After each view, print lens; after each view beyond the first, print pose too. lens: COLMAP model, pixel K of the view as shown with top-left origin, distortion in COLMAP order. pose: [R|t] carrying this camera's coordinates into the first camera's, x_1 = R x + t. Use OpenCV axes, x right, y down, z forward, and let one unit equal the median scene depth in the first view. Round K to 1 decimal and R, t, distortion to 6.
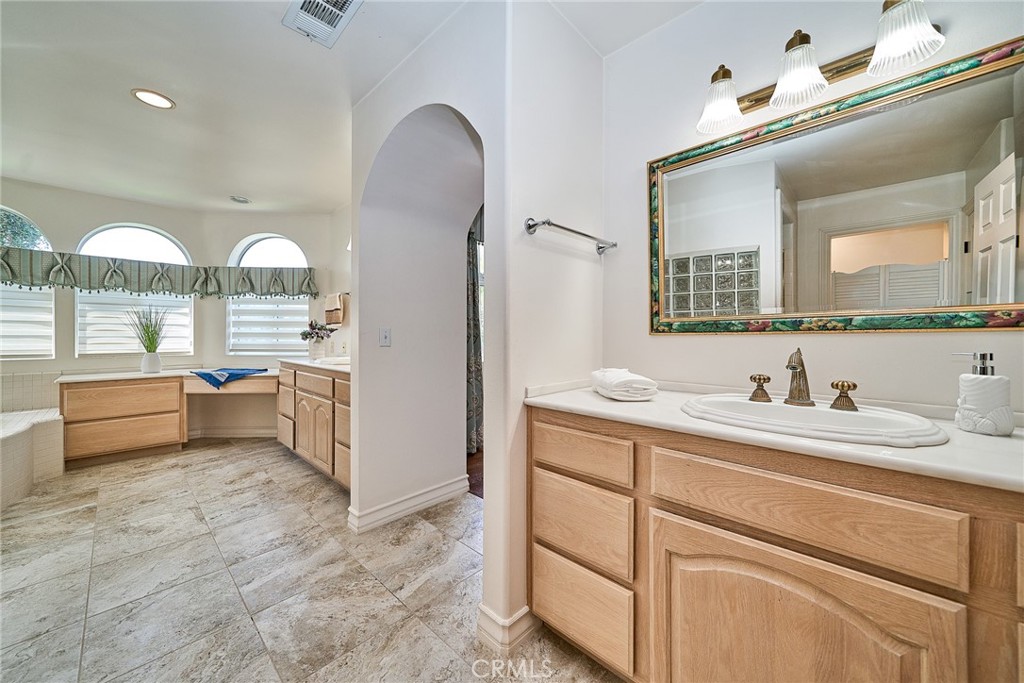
lens RADIAL K [[377.2, 0, 505.6], [0, 377.2, 335.2], [0, 0, 1]] dist [-0.000426, -0.000001]
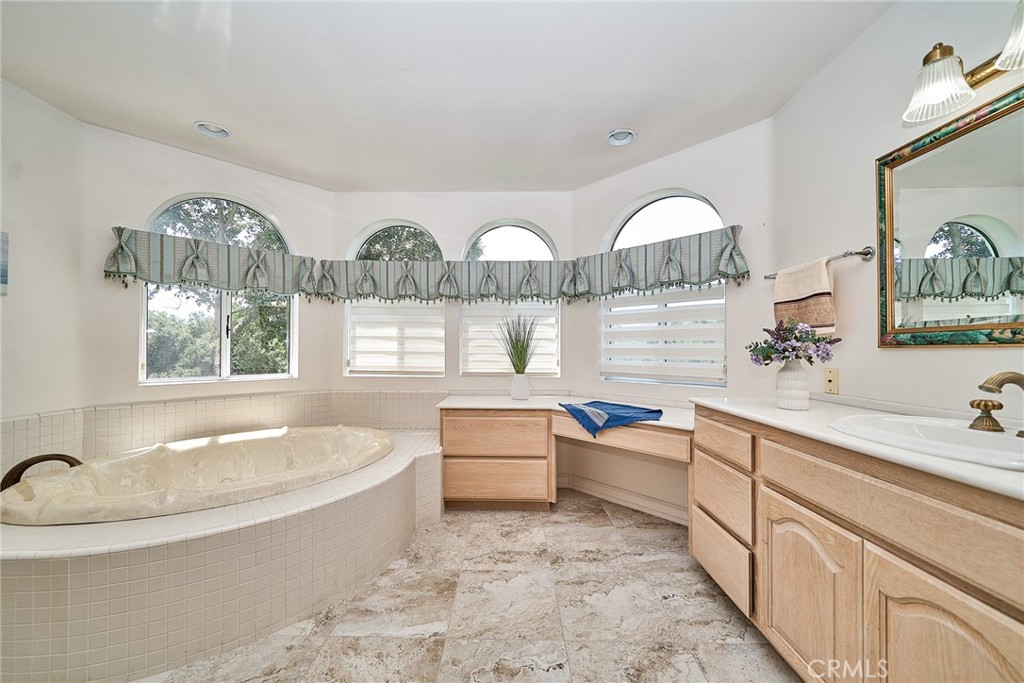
lens RADIAL K [[375.9, 0, 512.3], [0, 375.9, 347.9], [0, 0, 1]] dist [0.000404, -0.000098]
pose [[0.701970, -0.005107, -0.712188, -0.408094], [-0.003346, 0.999940, -0.010468, -0.000422], [0.712199, 0.009731, 0.701911, 0.456572]]
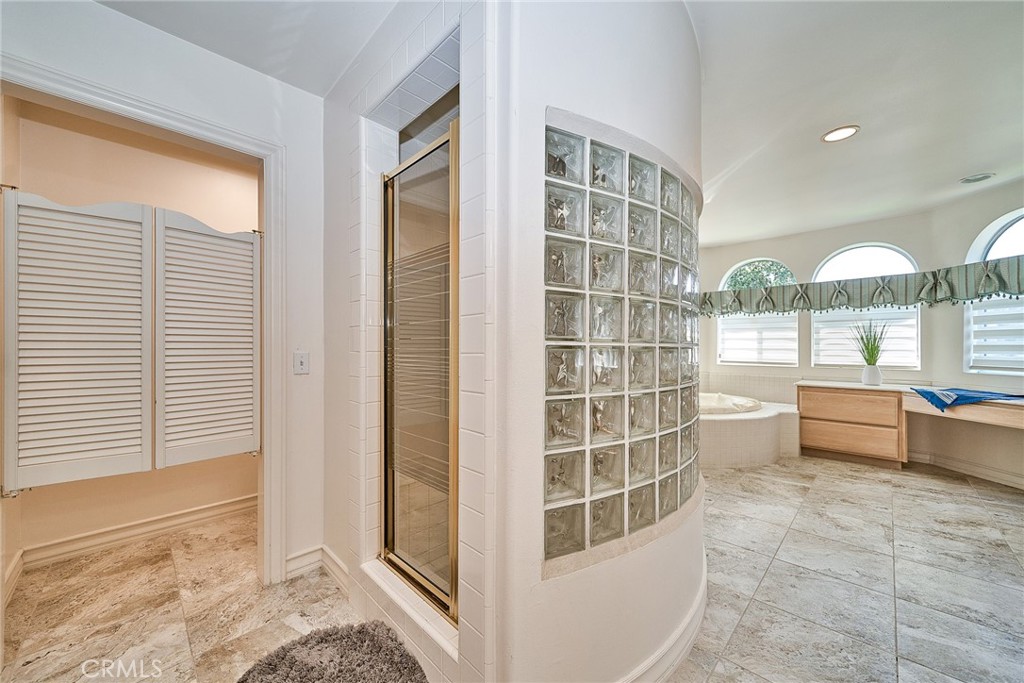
lens RADIAL K [[375.9, 0, 512.3], [0, 375.9, 347.9], [0, 0, 1]] dist [0.000404, -0.000098]
pose [[-0.009946, -0.000144, -0.999951, 0.101549], [-0.001304, 0.999999, -0.000131, -0.000017], [0.999950, 0.001302, -0.009946, 0.031648]]
